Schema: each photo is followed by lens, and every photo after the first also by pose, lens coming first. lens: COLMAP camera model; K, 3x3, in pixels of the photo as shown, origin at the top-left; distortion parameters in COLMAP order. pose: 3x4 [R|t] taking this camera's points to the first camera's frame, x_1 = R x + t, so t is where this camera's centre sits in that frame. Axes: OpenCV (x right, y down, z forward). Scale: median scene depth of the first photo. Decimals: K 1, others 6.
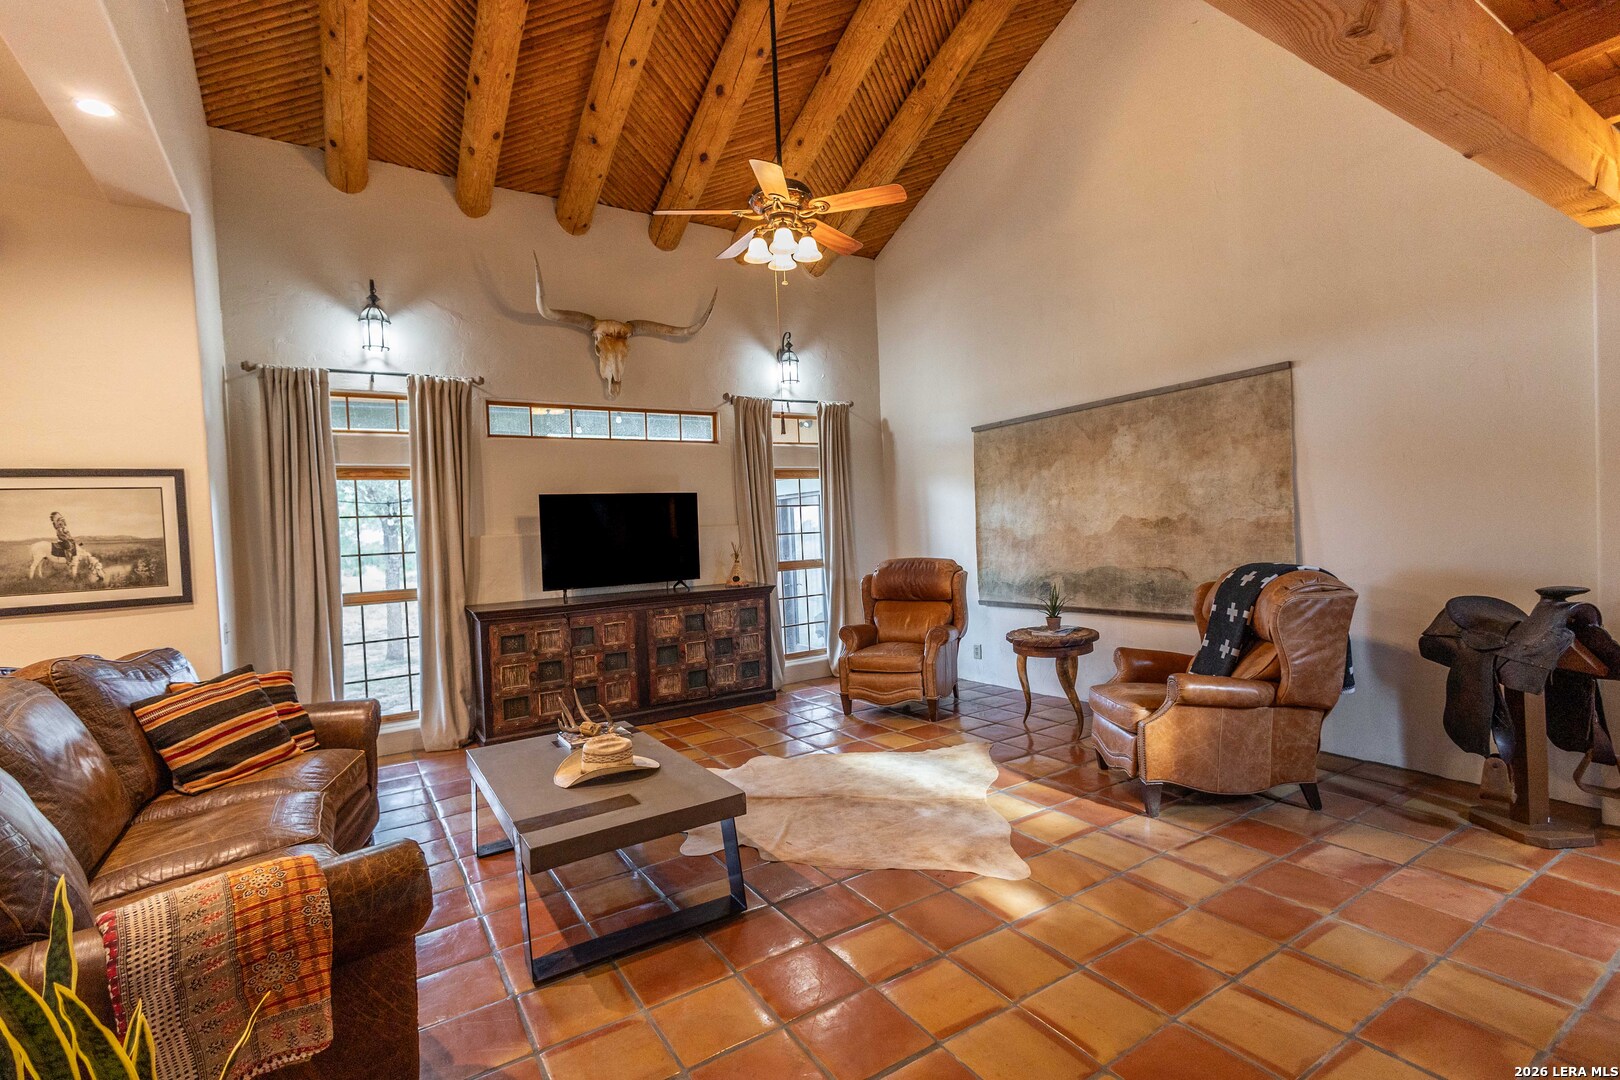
lens RADIAL K [[745.3, 0, 810.0], [0, 745.3, 540.0], [0, 0, 1]] dist [0.006303, 0.000732]
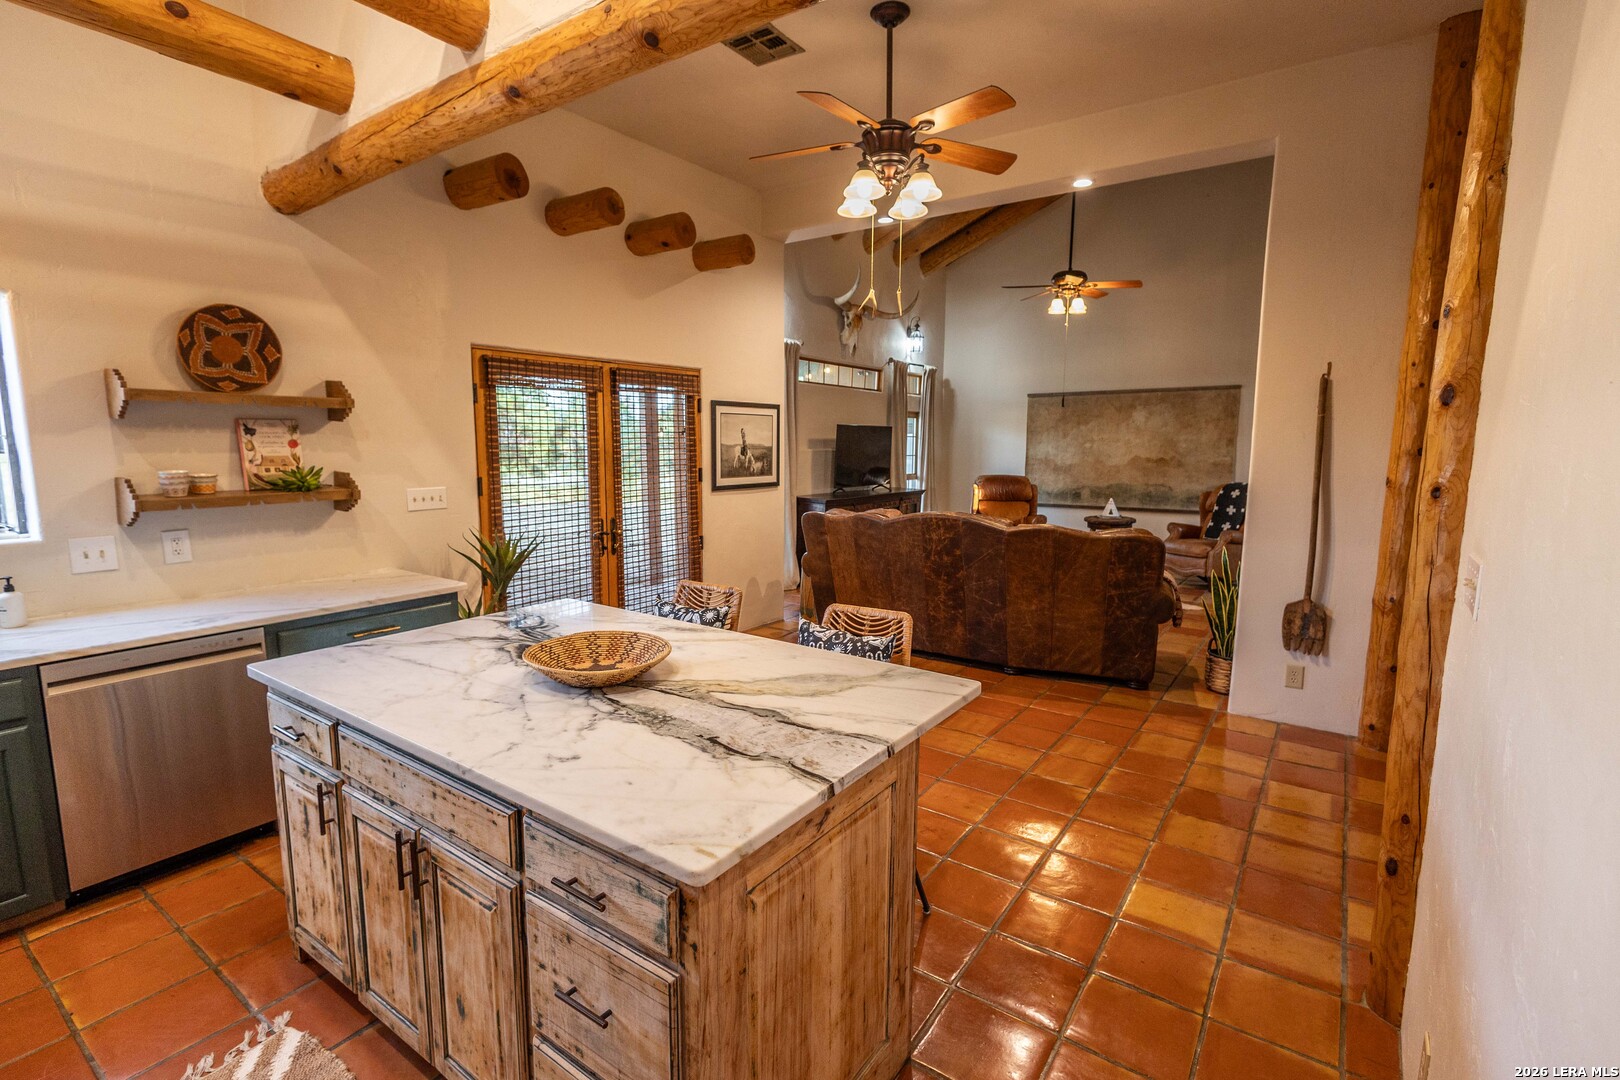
lens RADIAL K [[757.1, 0, 793.3], [0, 757.1, 541.0], [0, 0, 1]] dist [0.014798, -0.004427]
pose [[0.927113, 0.003106, 0.374768, -1.066344], [-0.043620, 0.994064, 0.099672, 0.026882], [-0.372234, -0.108755, 0.921745, -0.428930]]
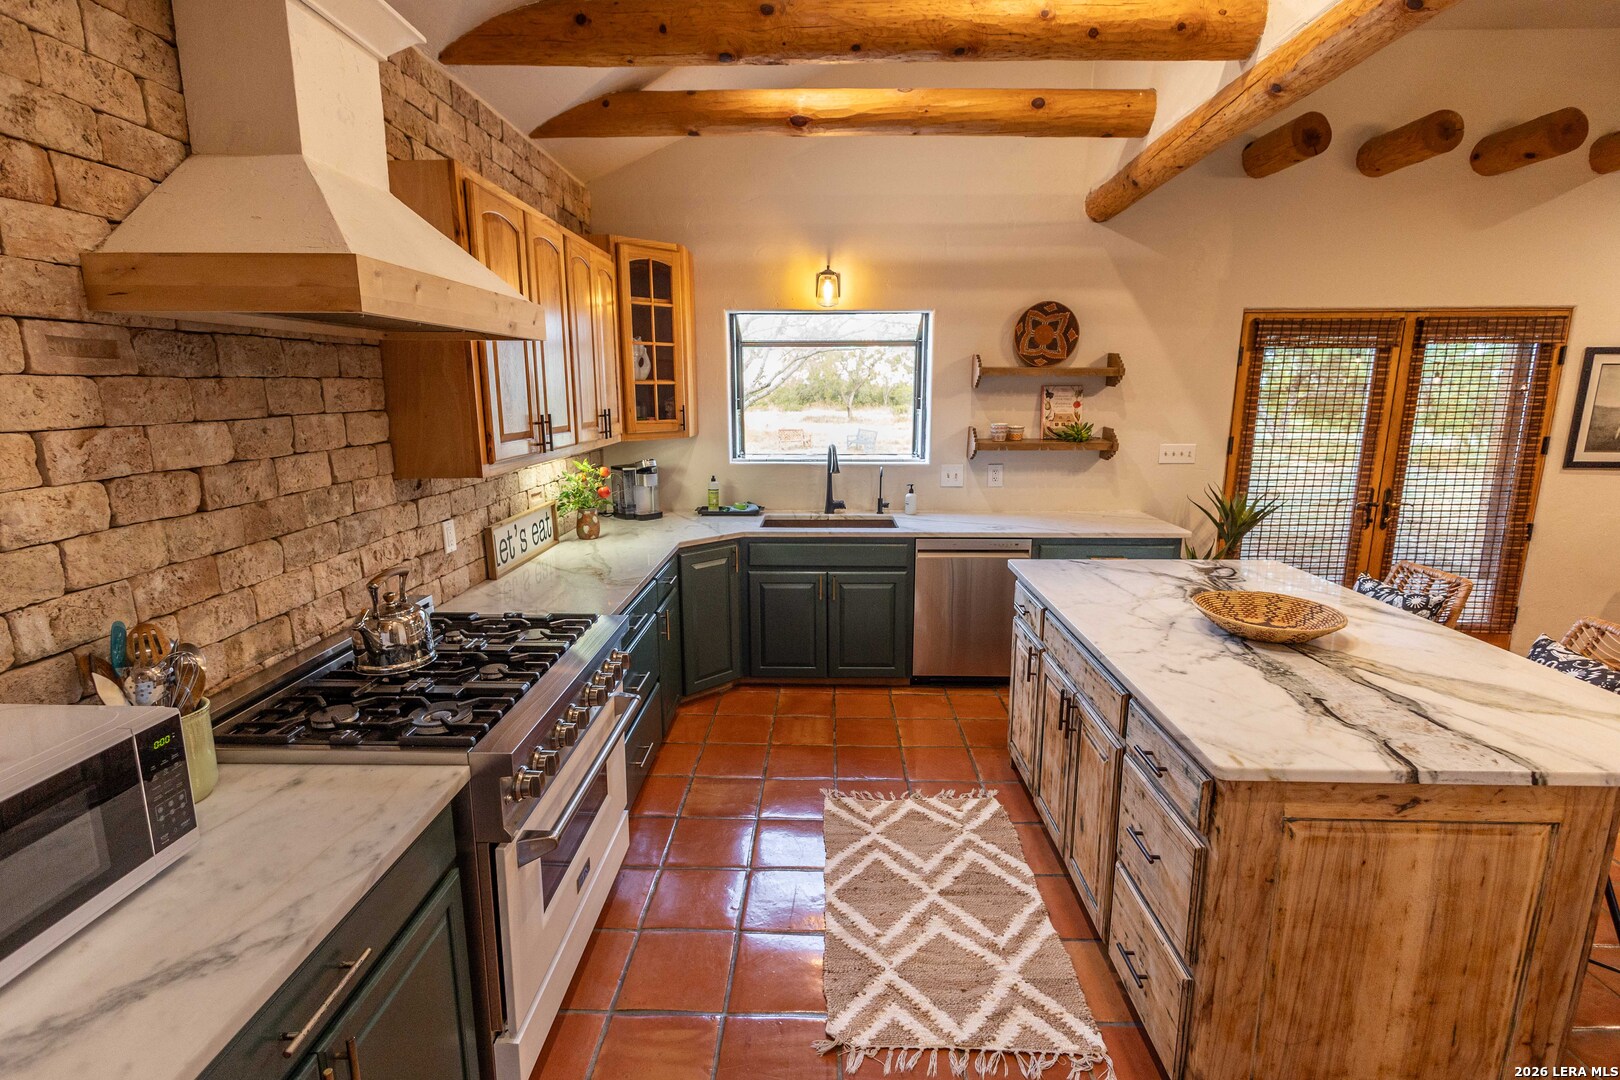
lens RADIAL K [[745.3, 0, 810.0], [0, 745.3, 540.0], [0, 0, 1]] dist [0.006303, 0.000732]
pose [[0.832670, 0.160844, -0.529897, -1.003717], [-0.052042, 0.975383, 0.214289, 0.012386], [0.551319, -0.150855, 0.820543, -0.522410]]
